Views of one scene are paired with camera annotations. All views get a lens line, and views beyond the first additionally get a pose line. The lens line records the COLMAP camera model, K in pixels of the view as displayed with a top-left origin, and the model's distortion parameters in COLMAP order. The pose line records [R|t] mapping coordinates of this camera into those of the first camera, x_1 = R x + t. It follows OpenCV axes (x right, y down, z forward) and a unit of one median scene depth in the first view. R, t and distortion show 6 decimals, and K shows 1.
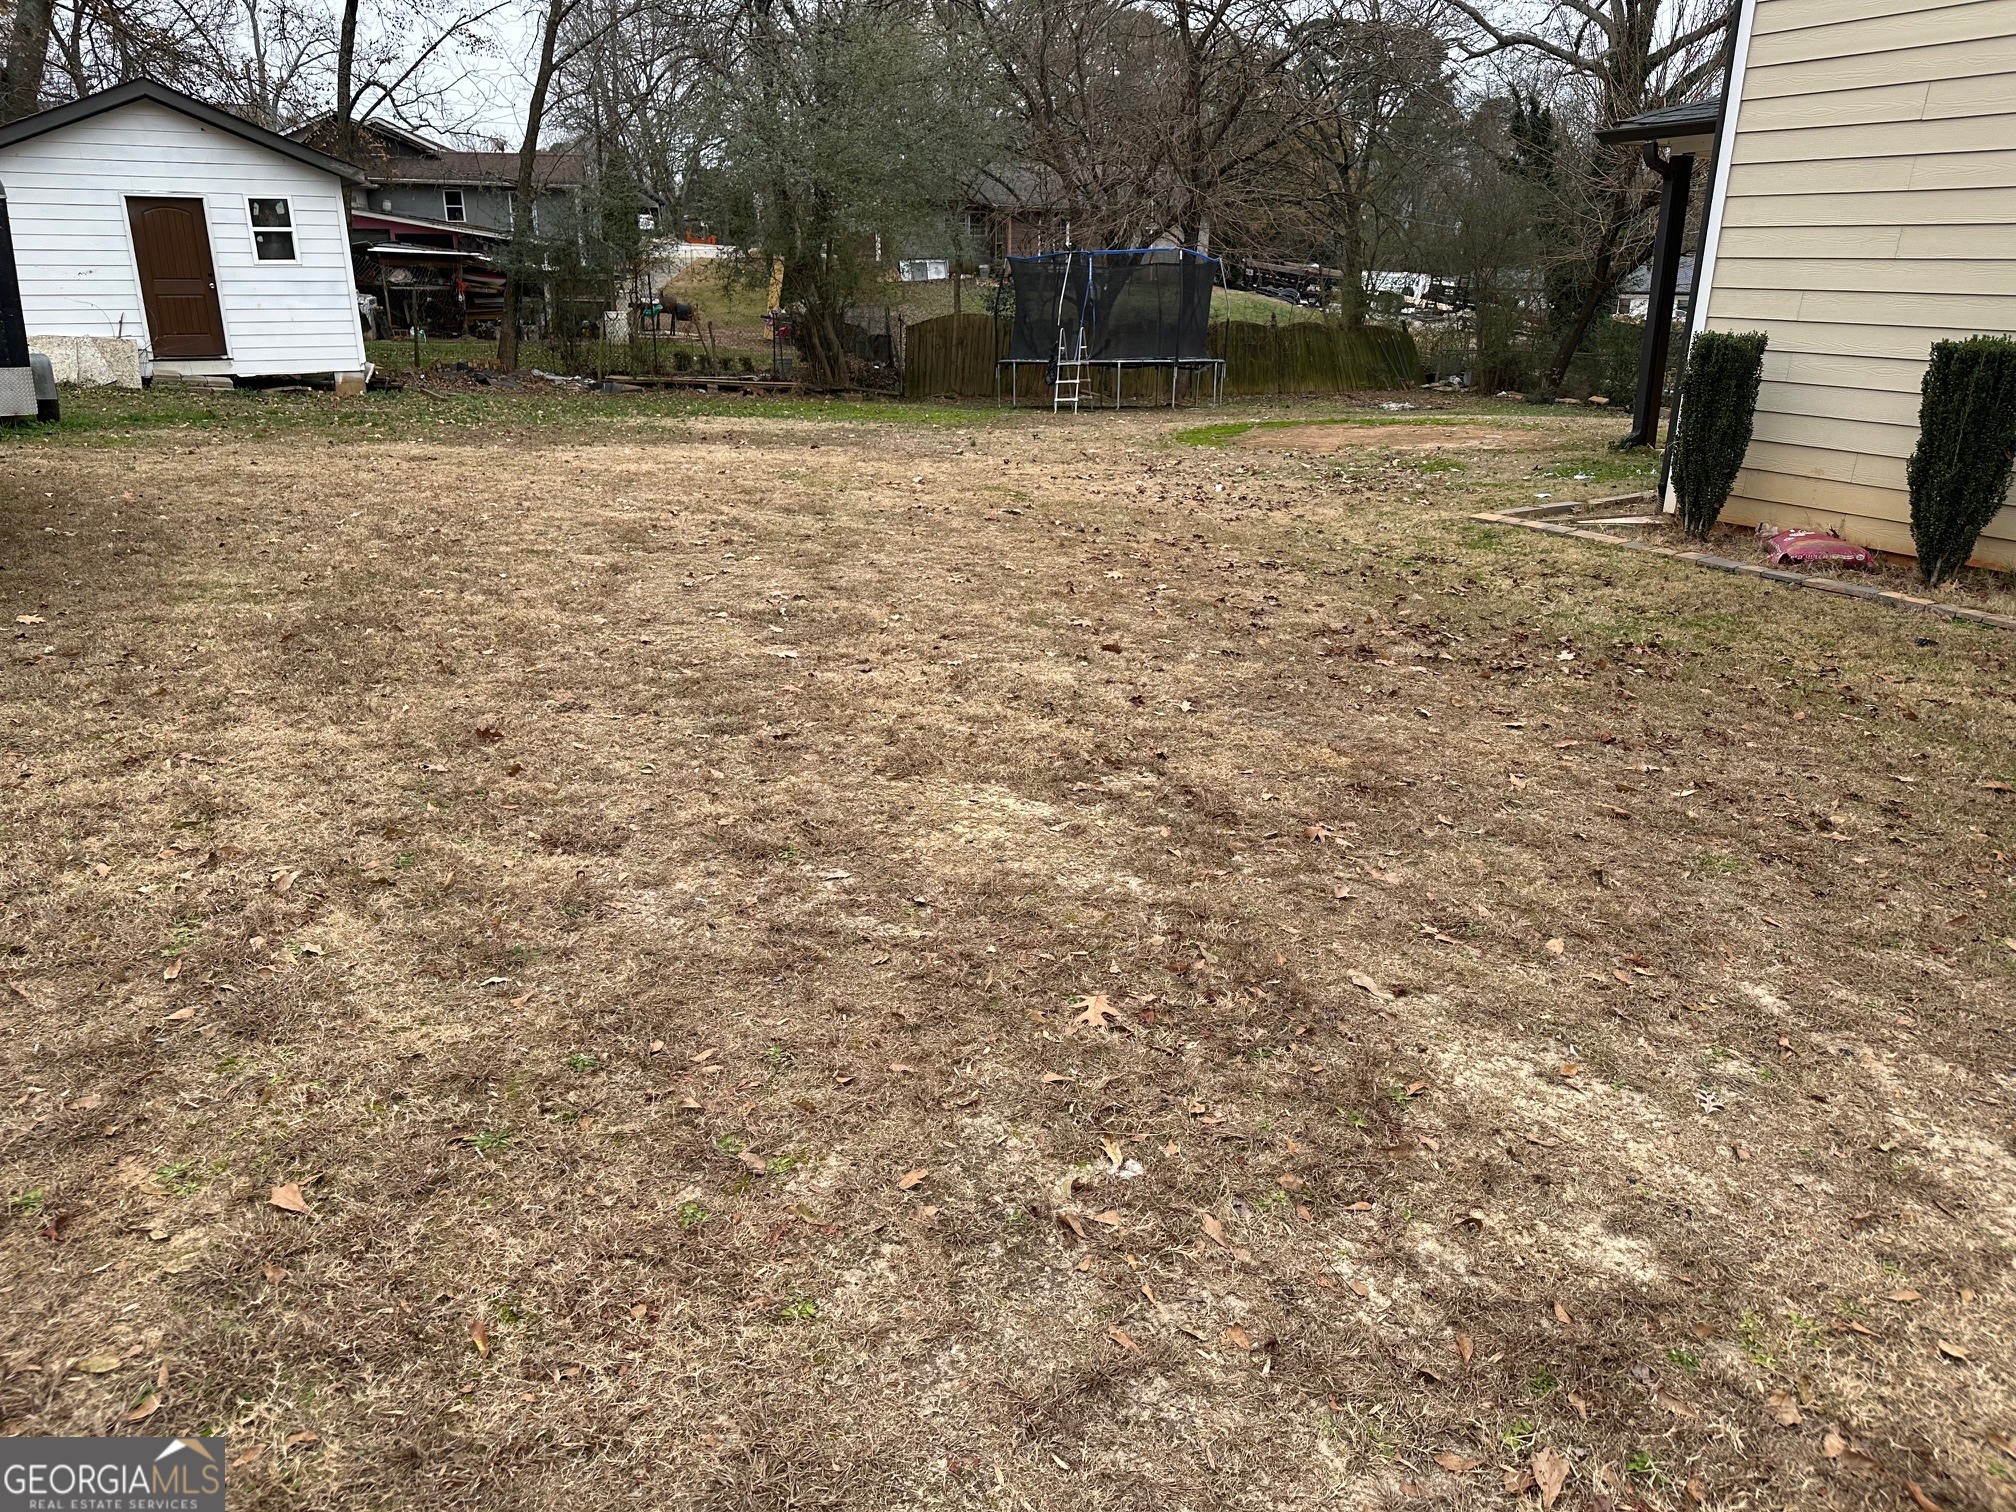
lens RADIAL K [[1397.9, 0, 1008.0], [0, 1397.9, 756.0], [0, 0, 1]] dist [0.005217, 0.001059]
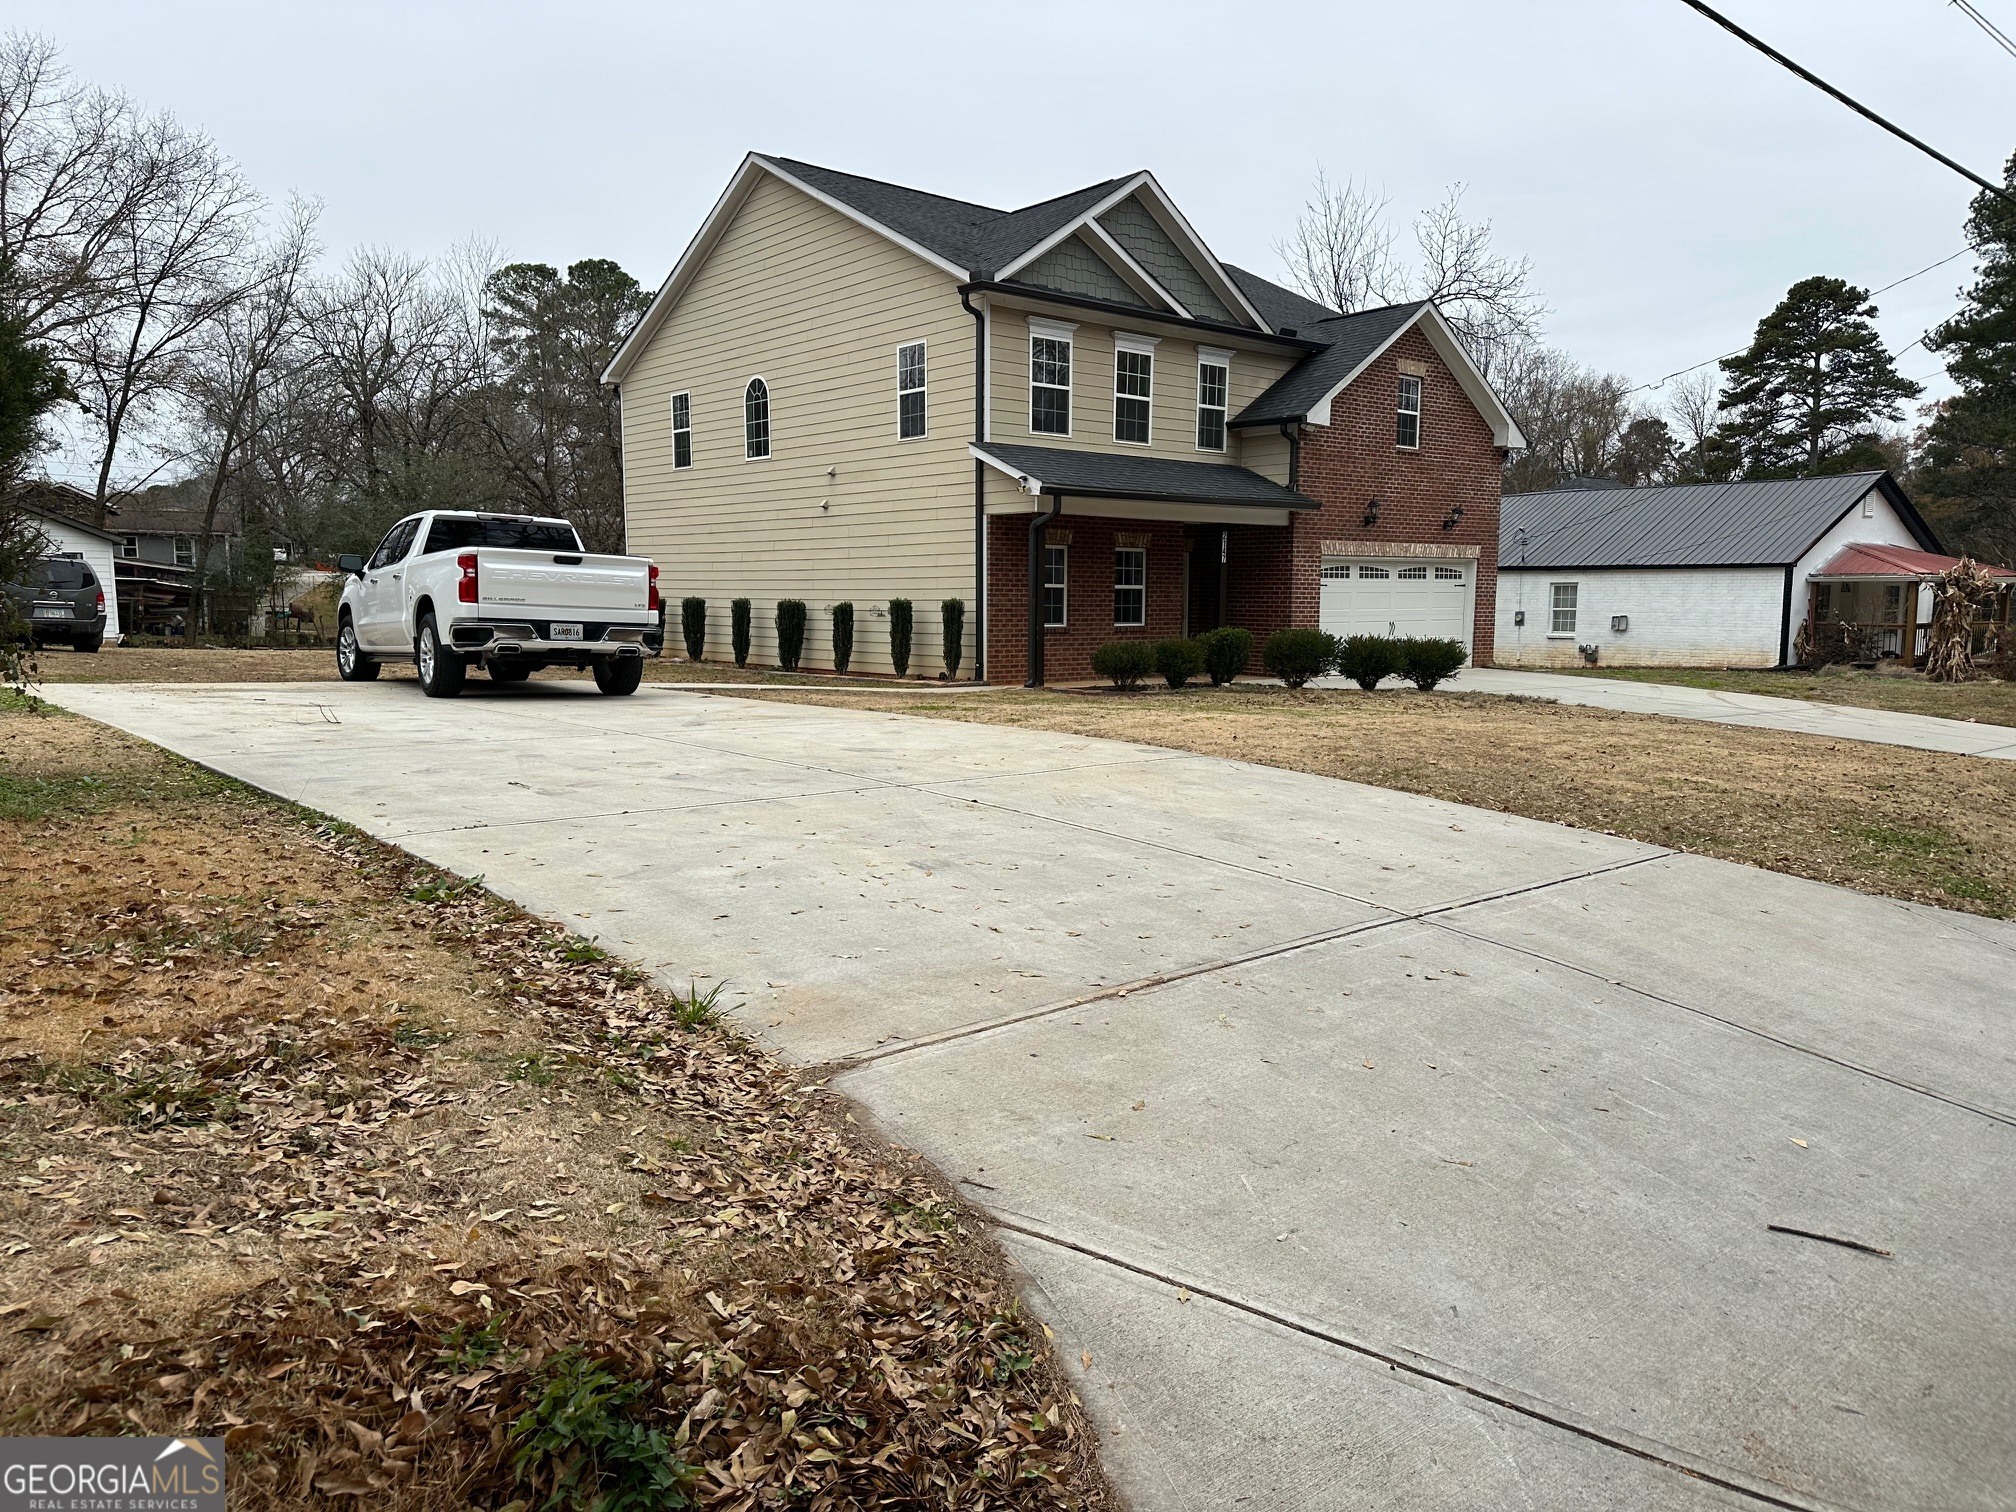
lens RADIAL K [[1397.9, 0, 1008.0], [0, 1397.9, 756.0], [0, 0, 1]] dist [0.005217, 0.001059]
pose [[0.971041, -0.047114, 0.234221, 0.171659], [0.097220, 0.973446, -0.207247, 0.260280], [-0.218237, 0.224016, 0.949837, -0.683345]]
